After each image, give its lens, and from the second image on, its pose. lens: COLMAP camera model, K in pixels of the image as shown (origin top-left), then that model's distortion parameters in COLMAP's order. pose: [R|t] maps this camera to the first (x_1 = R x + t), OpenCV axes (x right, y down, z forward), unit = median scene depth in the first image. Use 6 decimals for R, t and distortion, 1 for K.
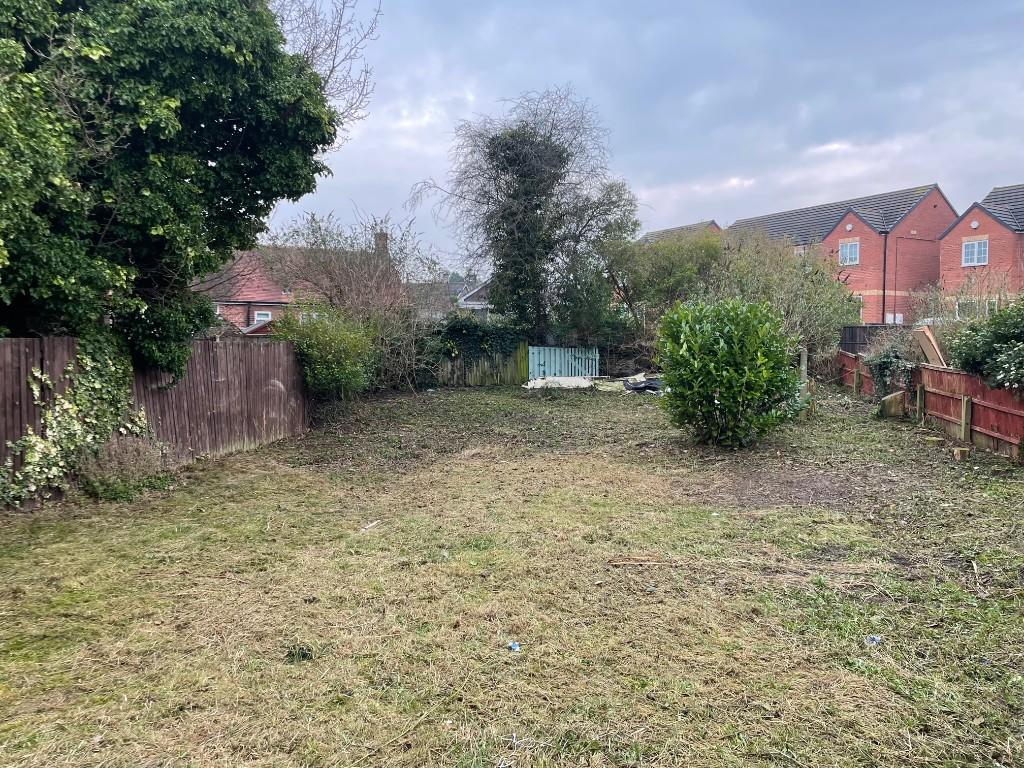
lens RADIAL K [[768.0, 0, 512.0], [0, 768.0, 384.0], [0, 0, 1]] dist [0.016501, 0.002543]
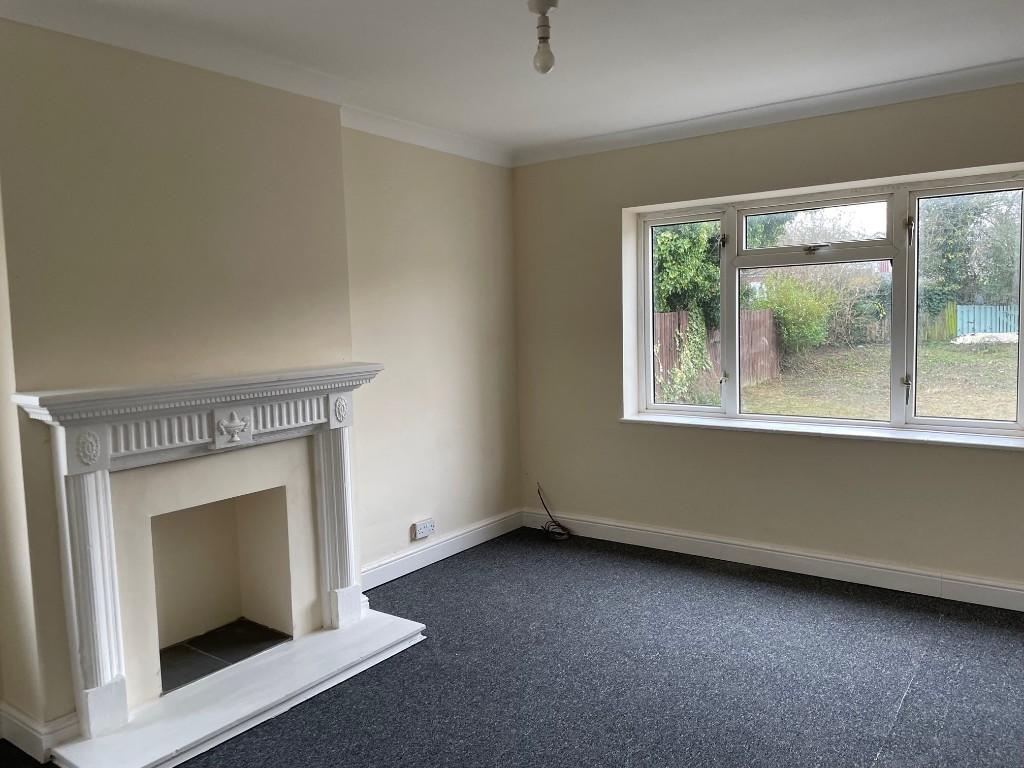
lens RADIAL K [[768.0, 0, 512.0], [0, 768.0, 384.0], [0, 0, 1]] dist [0.016501, 0.002543]
pose [[0.901580, 0.014200, -0.432379, -0.103629], [0.006525, 0.998901, 0.046412, 0.010305], [0.432563, -0.044666, 0.900496, -0.380927]]
